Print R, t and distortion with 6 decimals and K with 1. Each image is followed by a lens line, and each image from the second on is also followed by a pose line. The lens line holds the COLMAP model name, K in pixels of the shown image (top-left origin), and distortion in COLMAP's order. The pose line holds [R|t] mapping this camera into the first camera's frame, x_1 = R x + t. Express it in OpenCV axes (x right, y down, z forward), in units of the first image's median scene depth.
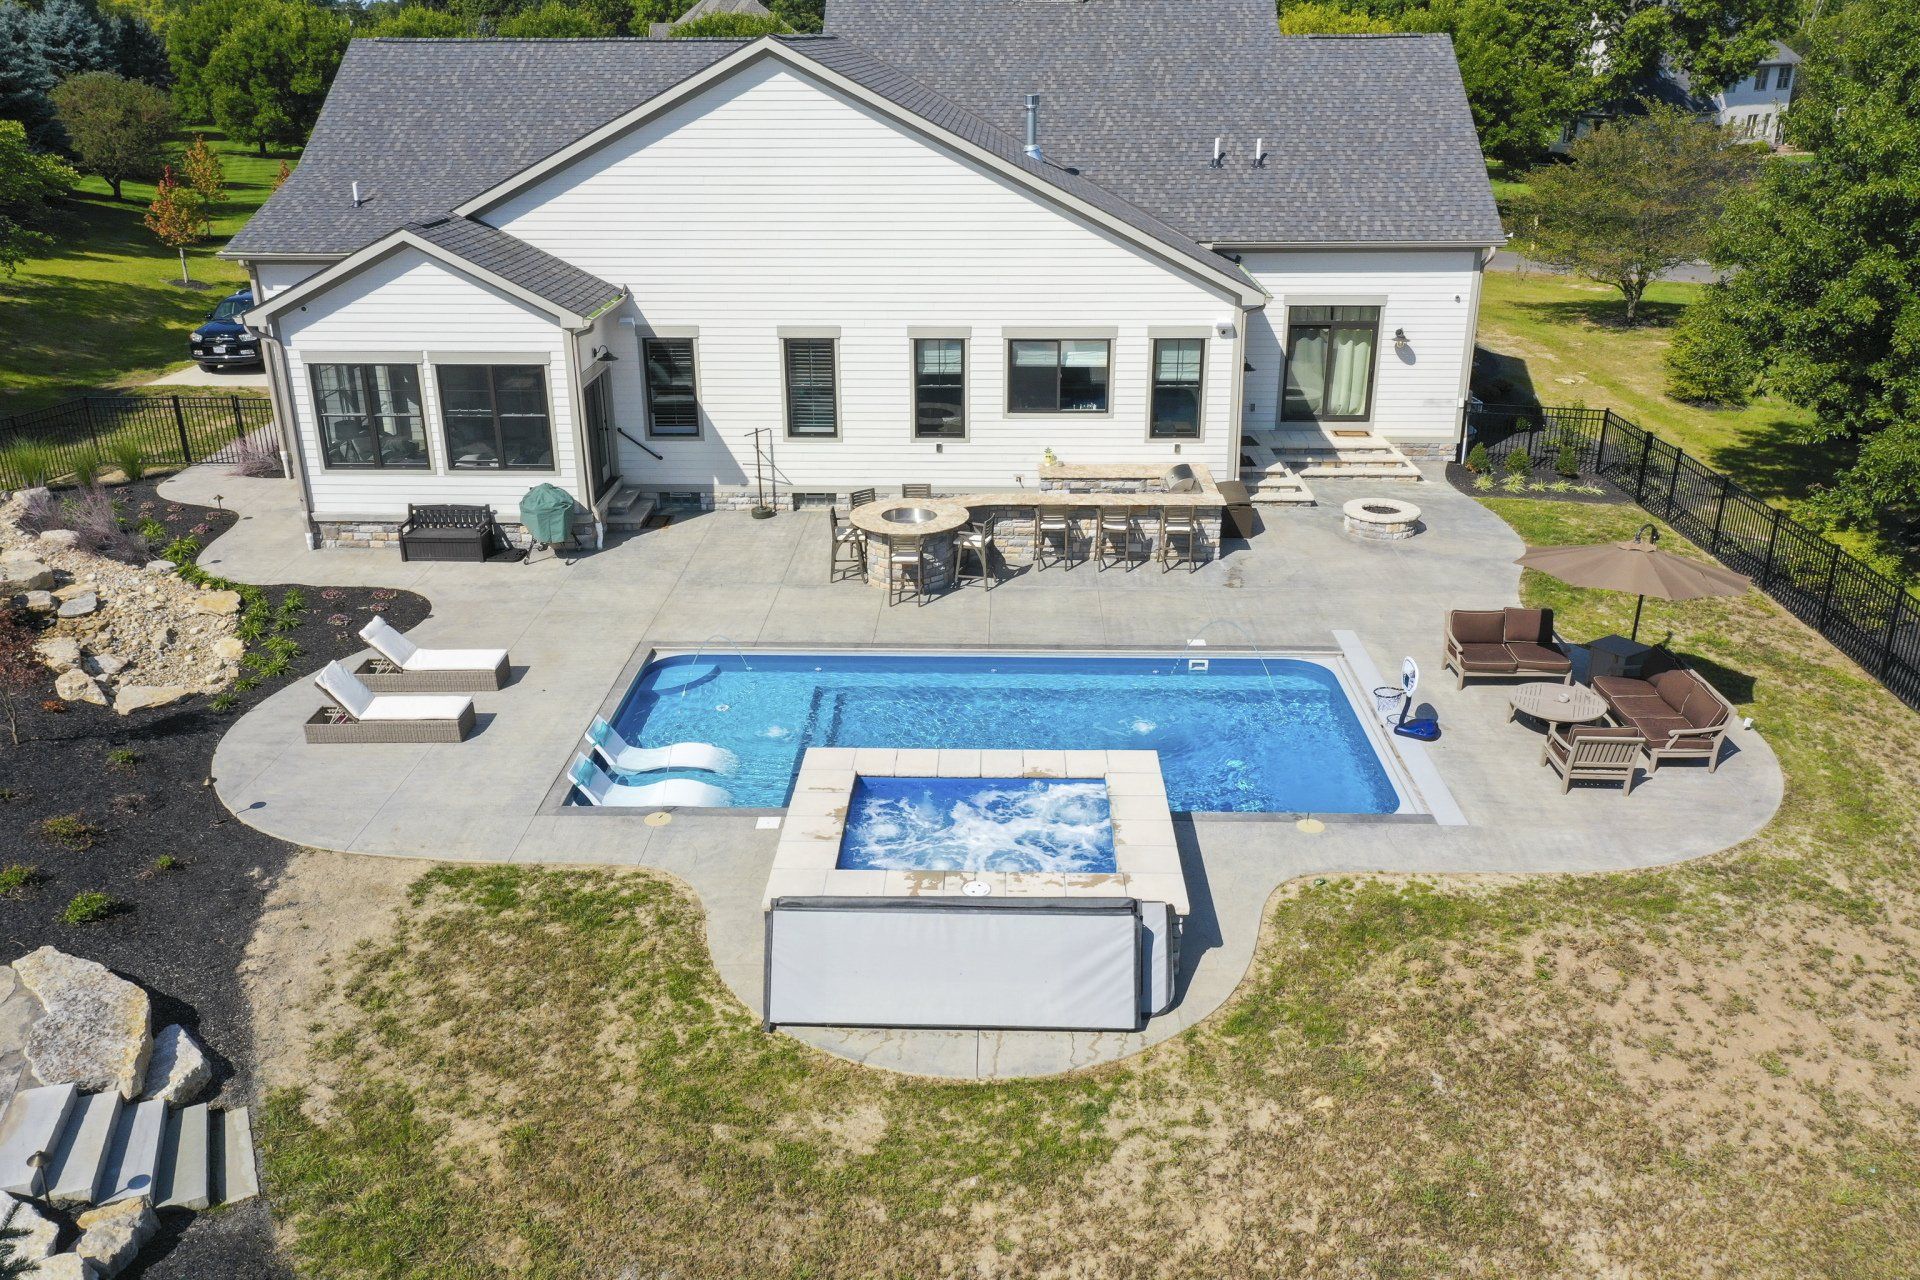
lens RADIAL K [[1512.7, 0, 960.0], [0, 1512.7, 640.0], [0, 0, 1]] dist [-0.000111, -0.001762]
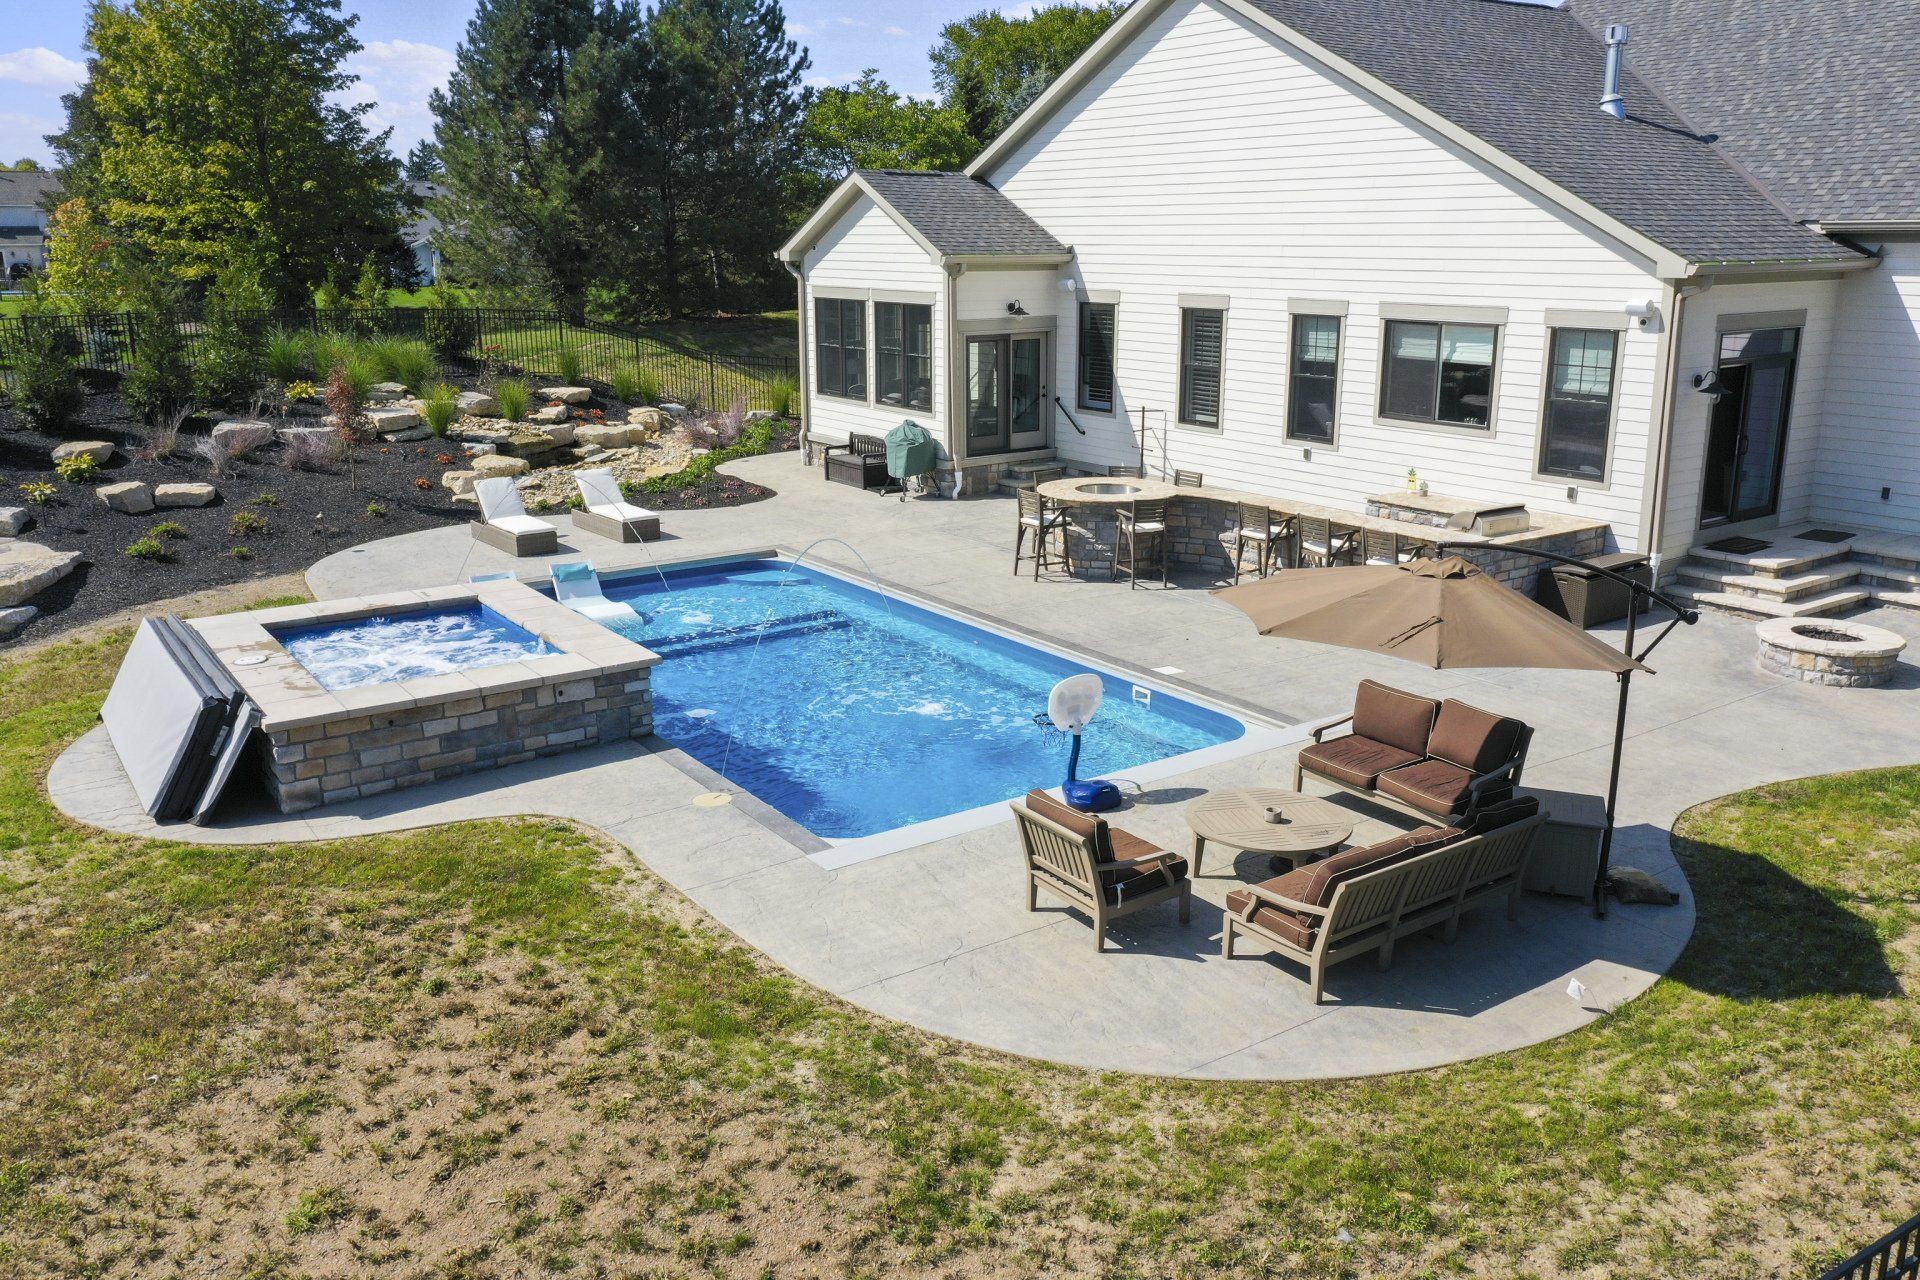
lens RADIAL K [[1512.7, 0, 960.0], [0, 1512.7, 640.0], [0, 0, 1]] dist [-0.000111, -0.001762]
pose [[0.595235, 0.210651, -0.775449, 0.532774], [-0.295098, 0.954901, 0.032882, -0.005398], [0.747404, 0.209261, 0.630553, 0.389020]]
